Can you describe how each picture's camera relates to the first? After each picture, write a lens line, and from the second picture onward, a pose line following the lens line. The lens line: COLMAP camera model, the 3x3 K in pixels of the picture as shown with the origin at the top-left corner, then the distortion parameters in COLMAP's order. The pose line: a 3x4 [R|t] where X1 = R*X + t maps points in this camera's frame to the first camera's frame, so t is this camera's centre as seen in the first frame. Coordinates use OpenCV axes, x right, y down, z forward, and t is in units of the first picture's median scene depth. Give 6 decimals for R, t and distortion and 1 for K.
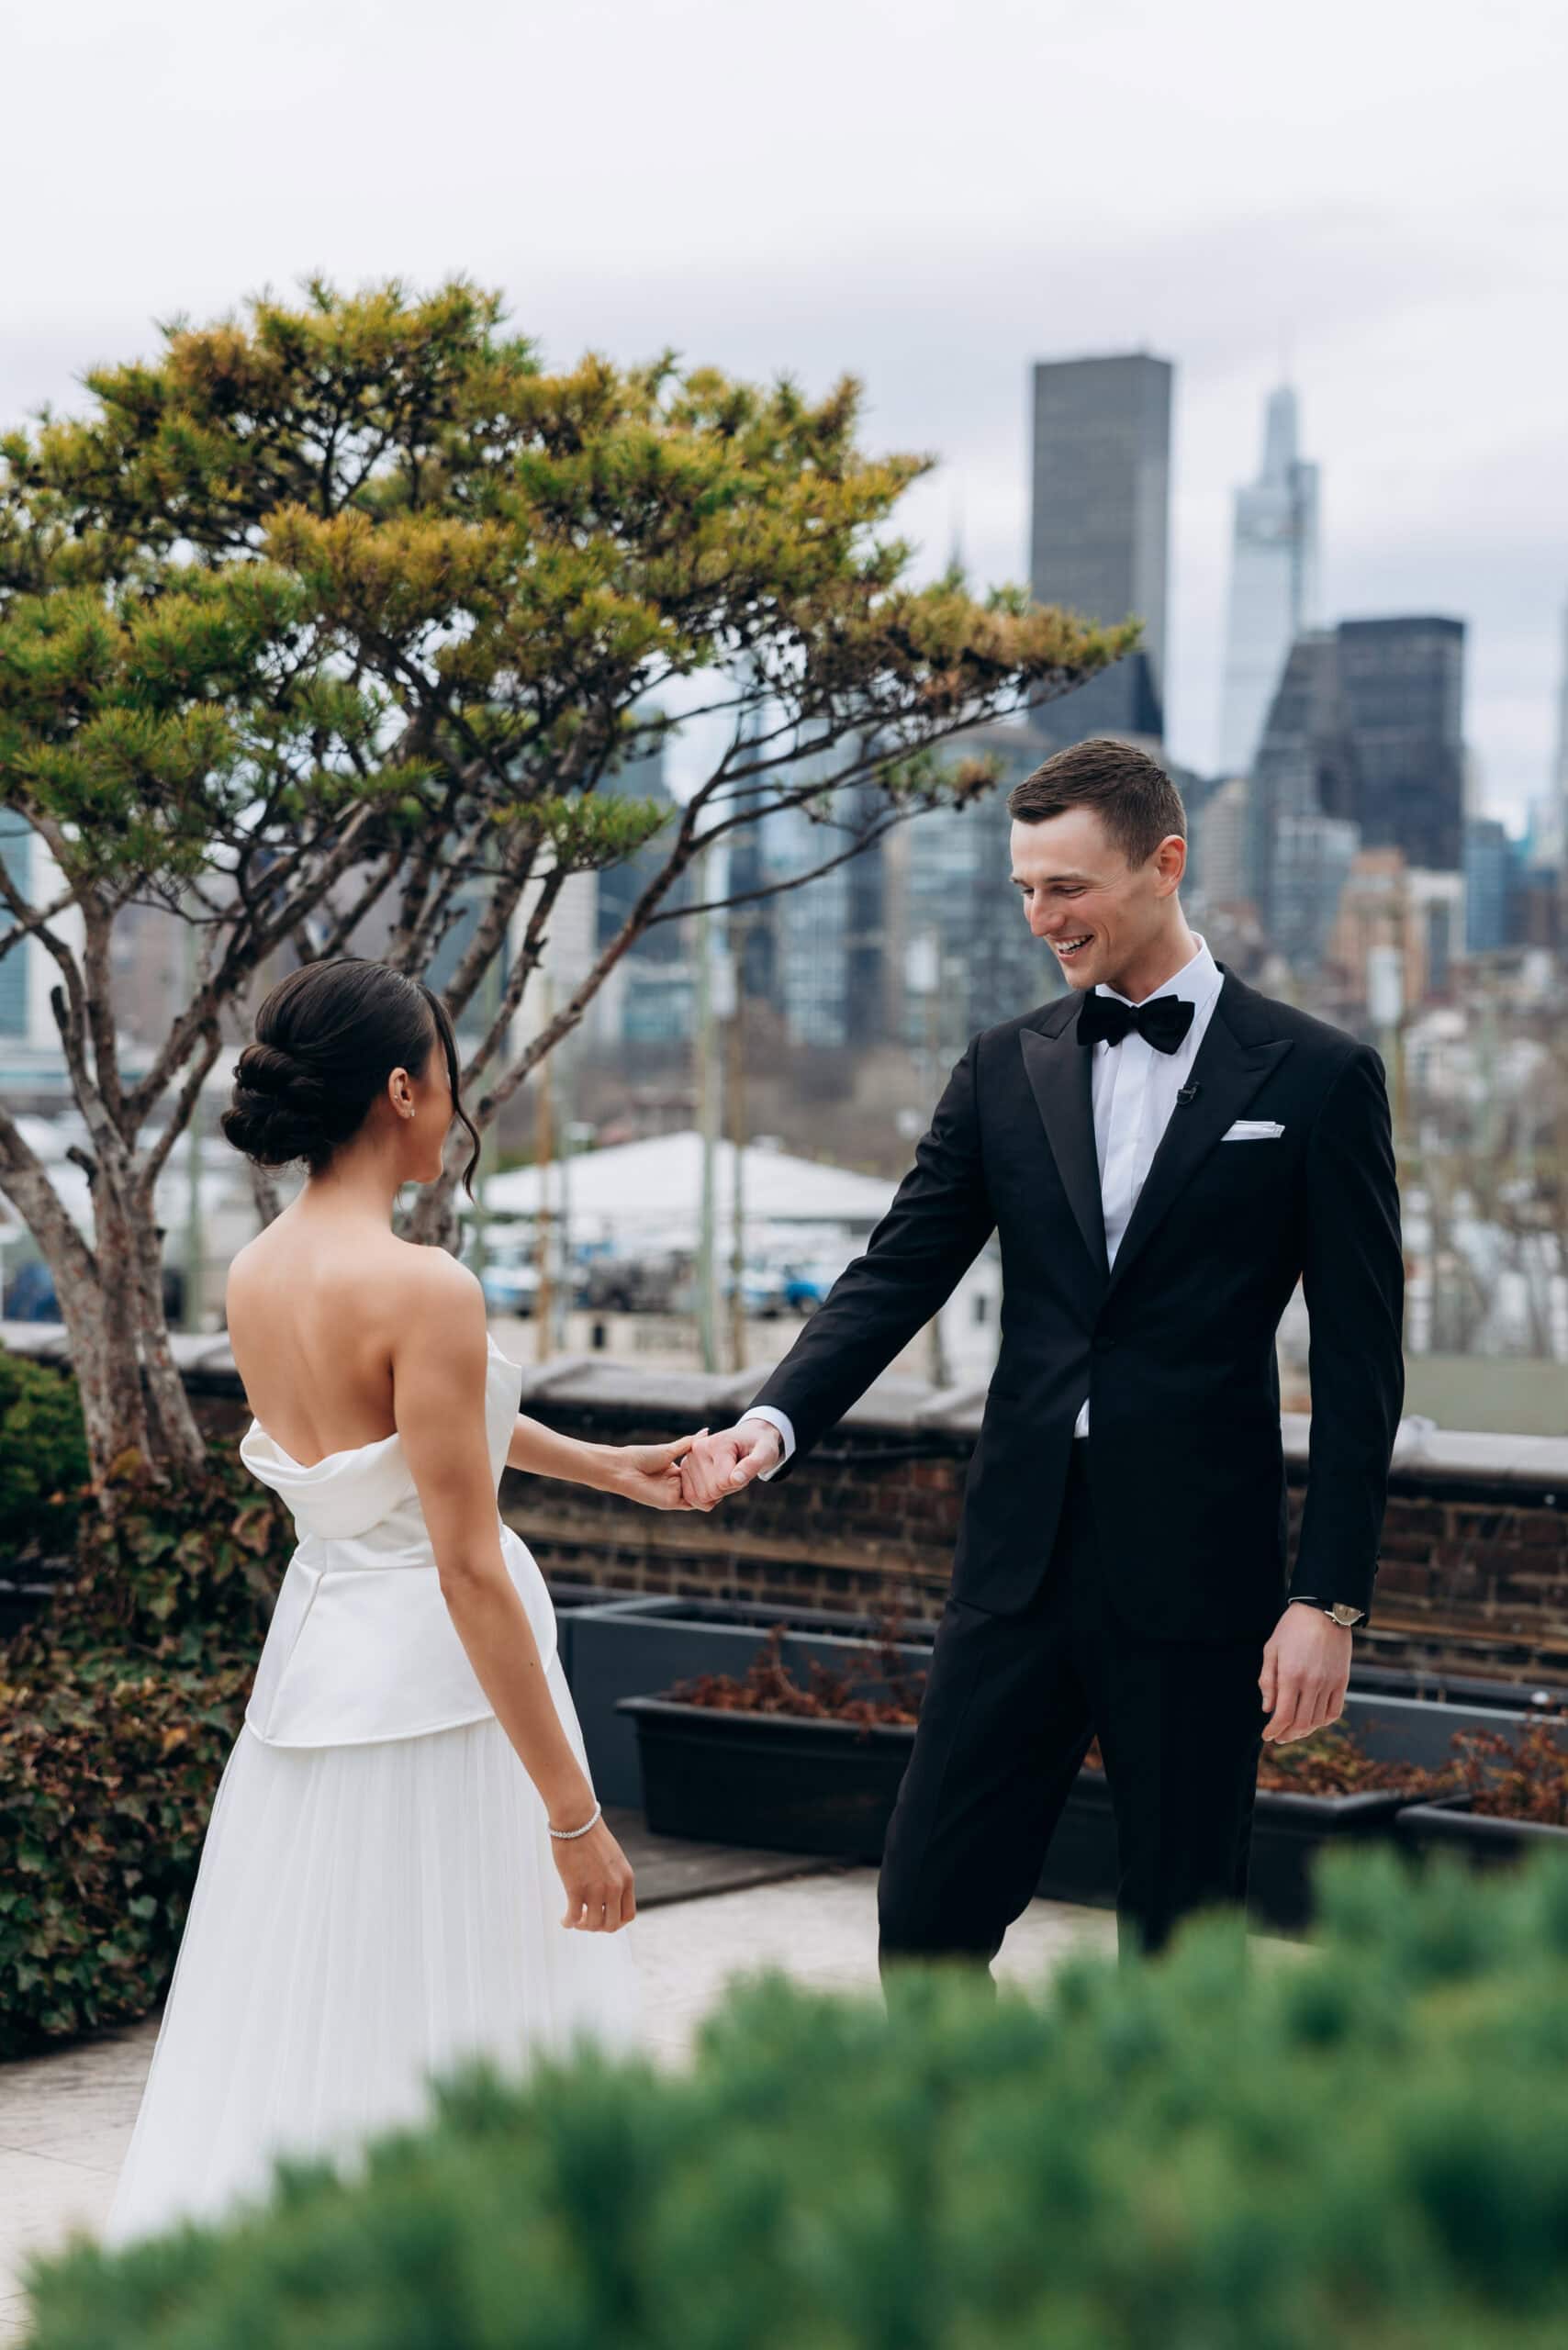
lens RADIAL K [[4399.8, 0, 780.4], [0, 4399.8, 1135.2], [0, 0, 1]] dist [0.011179, 0.000000]
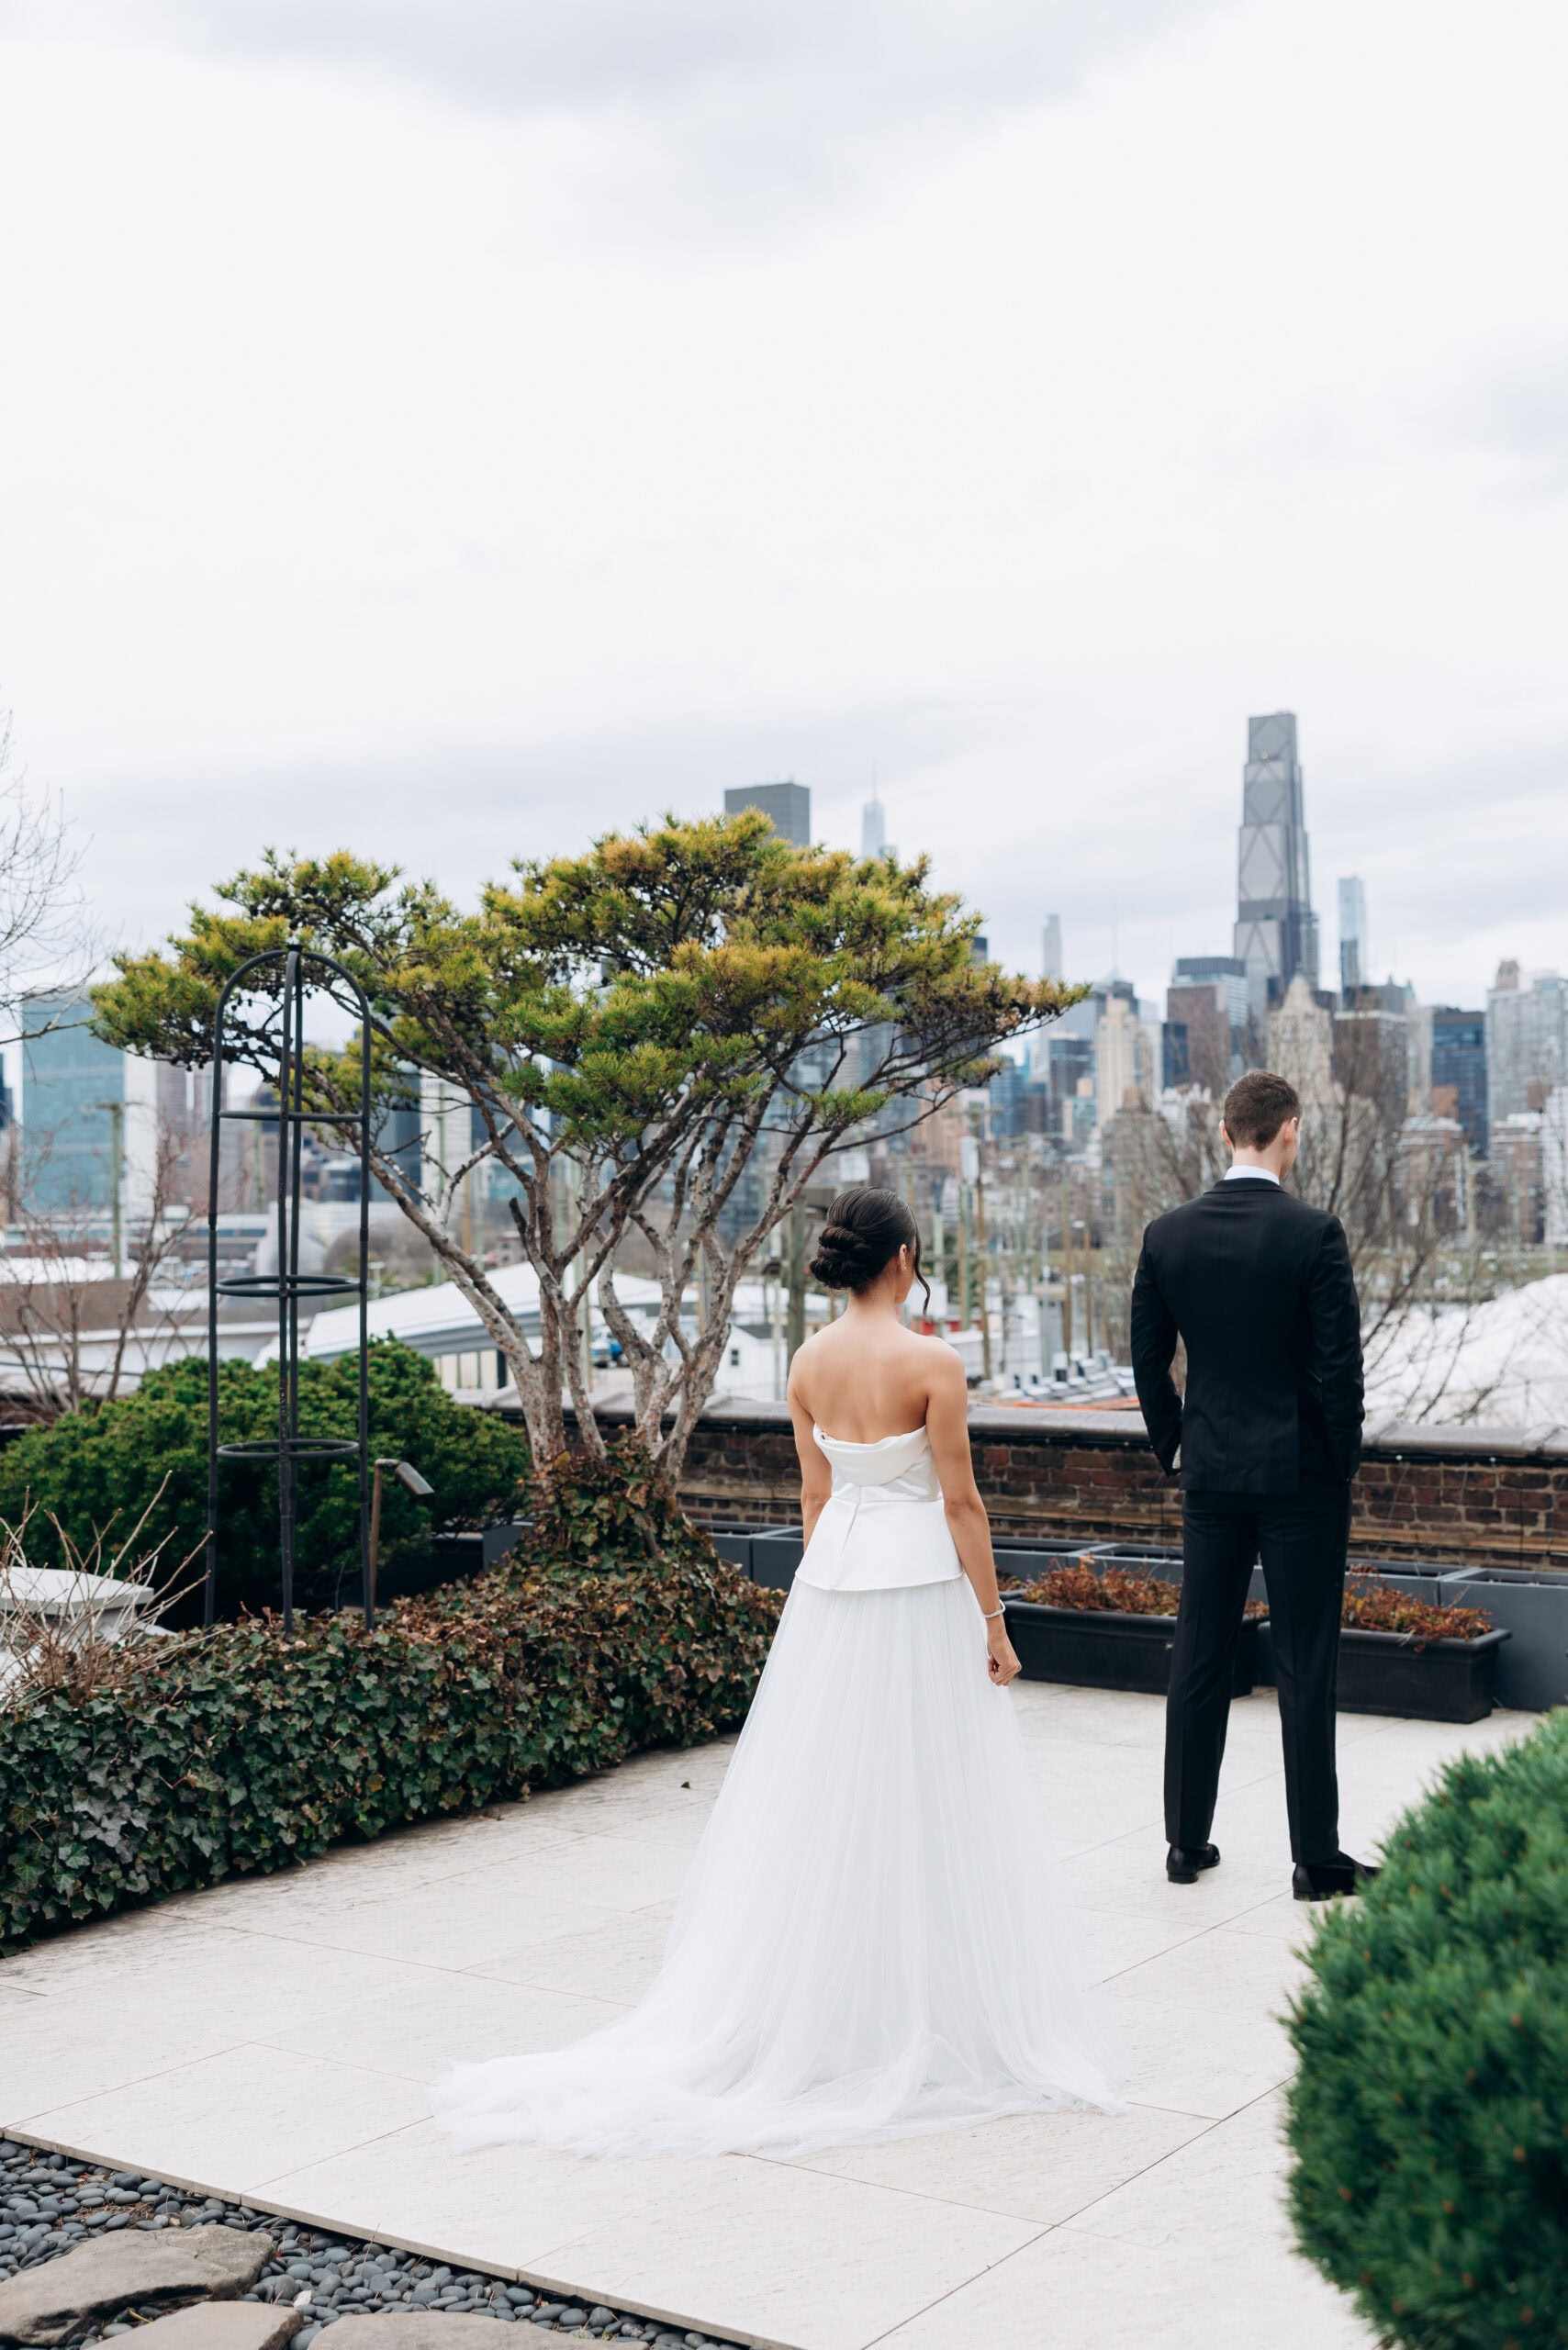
lens RADIAL K [[2641.6, 0, 765.3], [0, 2641.6, 1165.9], [0, 0, 1]] dist [0.005831, 0.000000]
pose [[0.997095, -0.028600, 0.070593, -0.140055], [0.030915, 0.999012, -0.031928, -0.009562], [-0.069610, 0.034017, 0.996994, -0.096679]]
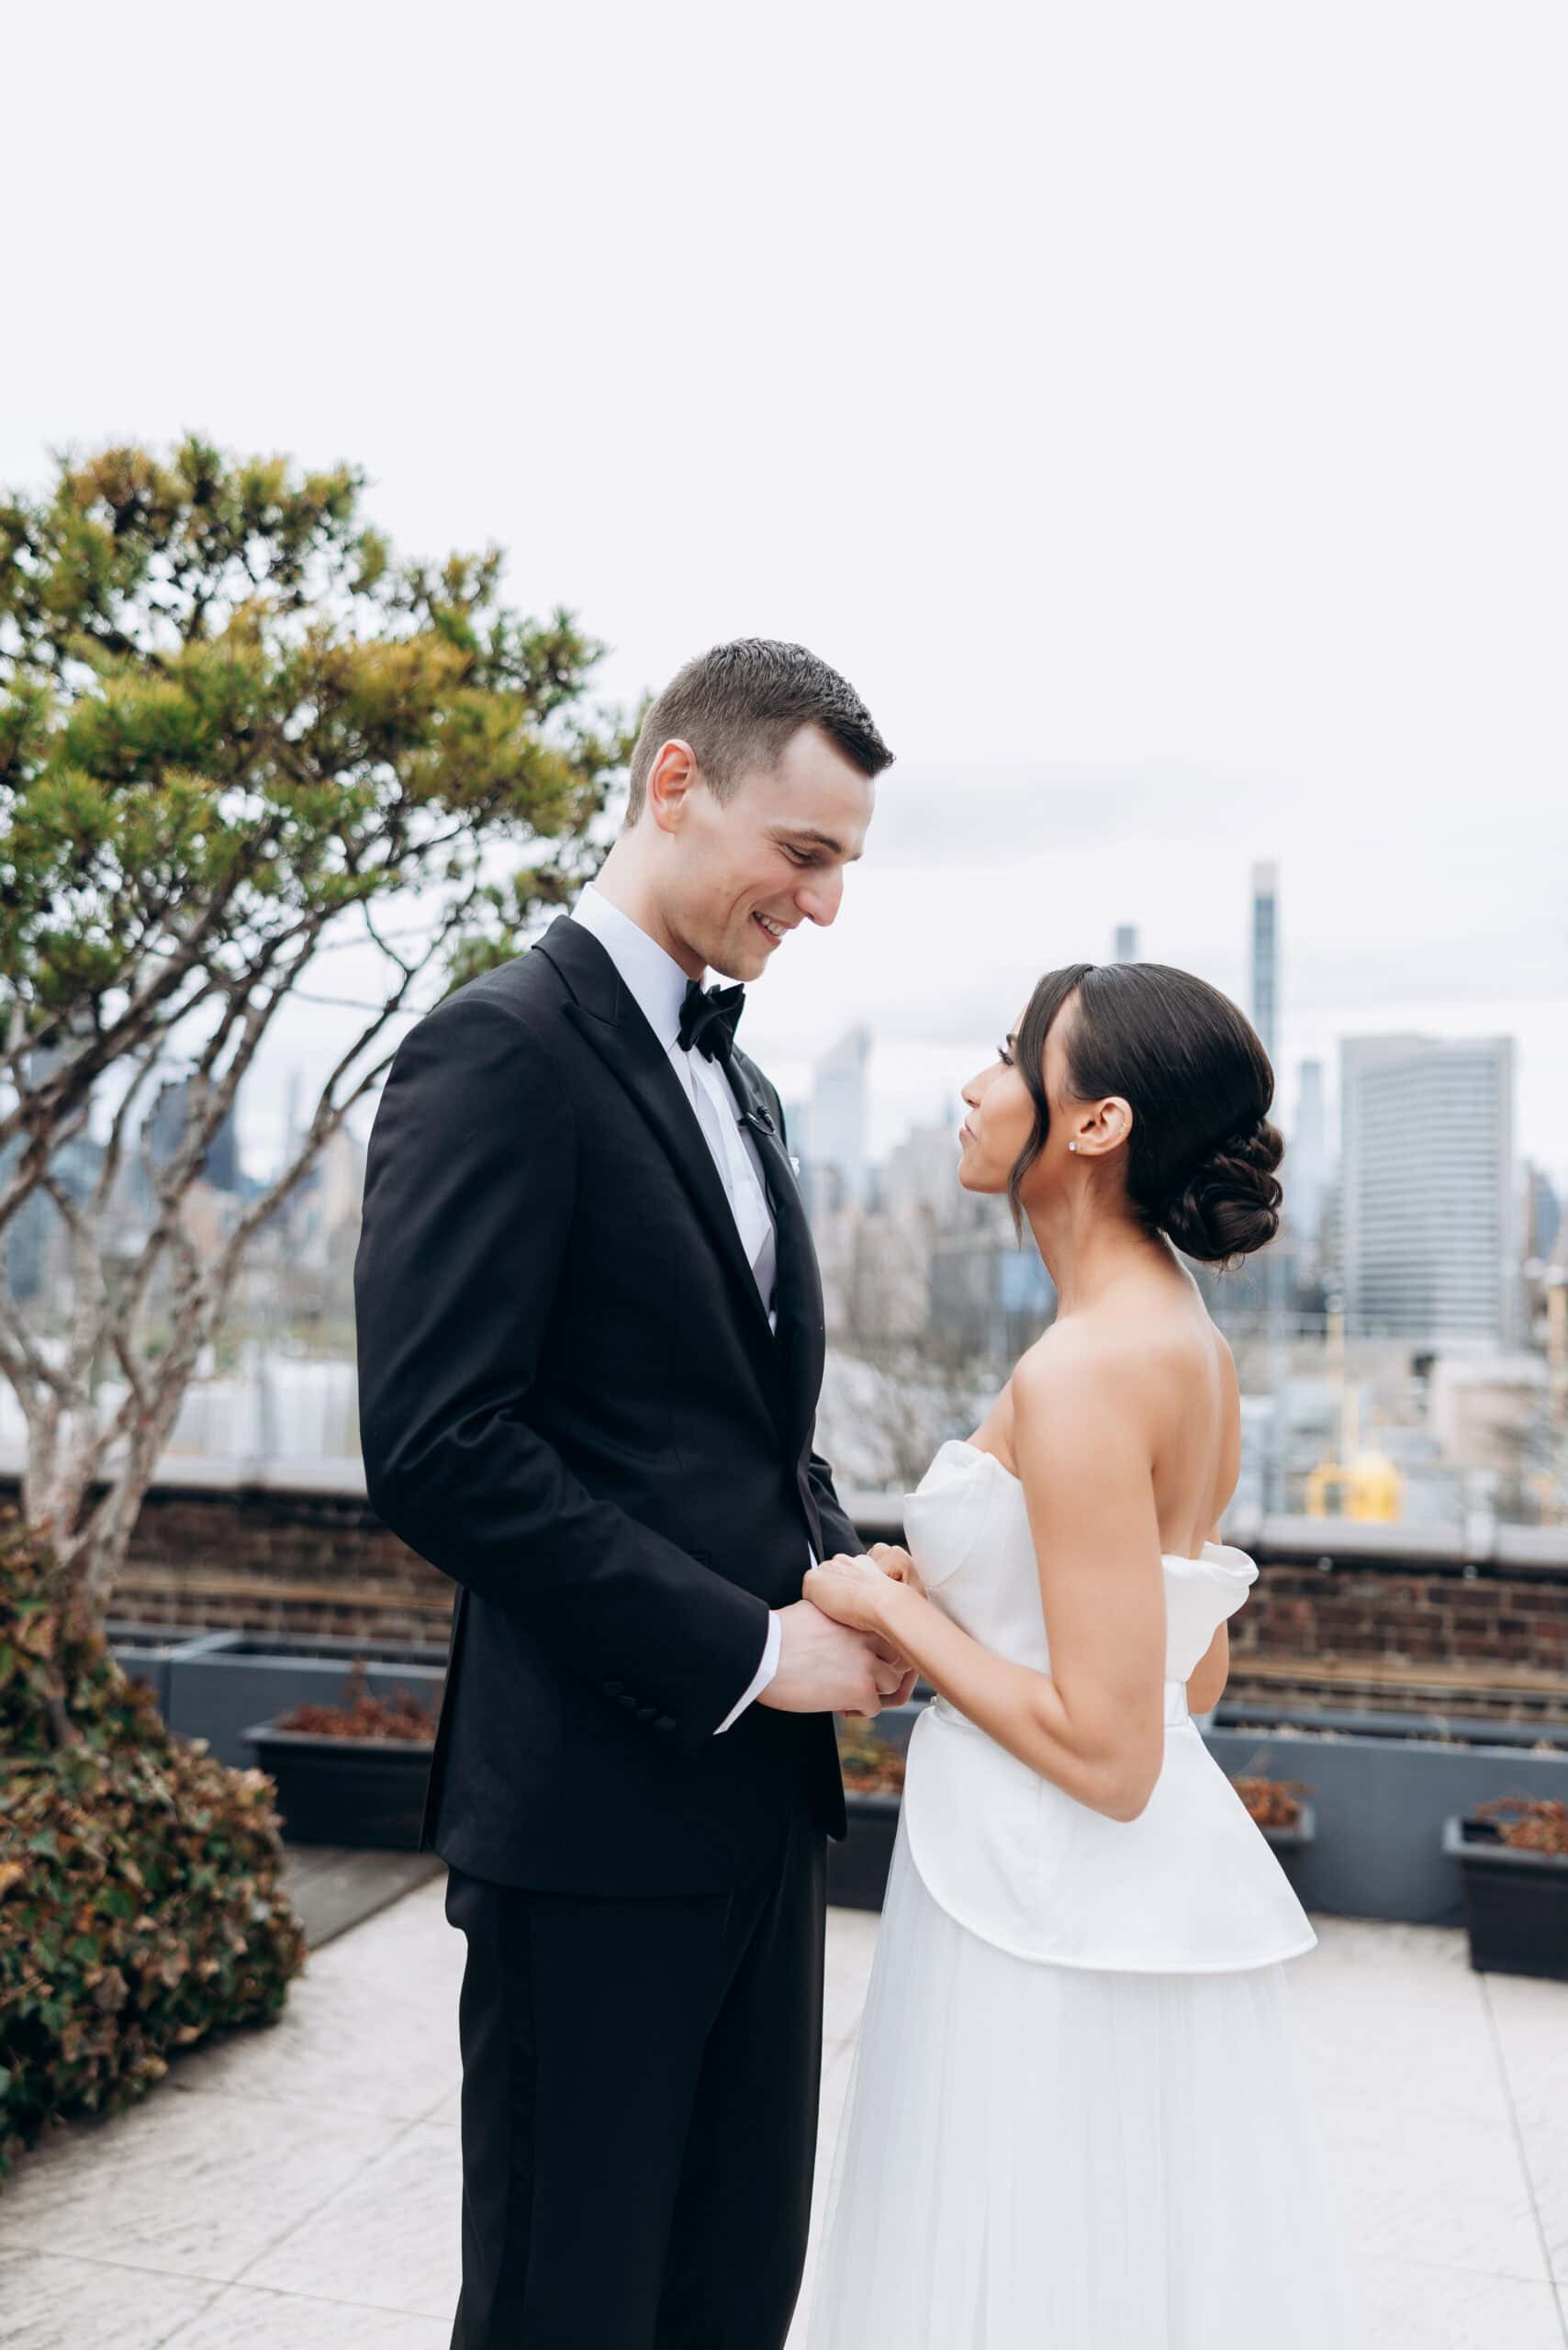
lens RADIAL K [[1980.6, 0, 781.8], [0, 1980.6, 1166.1], [0, 0, 1]] dist [0.020370, -0.017402]
pose [[0.910048, 0.040437, 0.412526, -0.157913], [-0.008420, 0.996828, -0.079137, 0.014548], [-0.414418, 0.068545, 0.907502, 0.489594]]
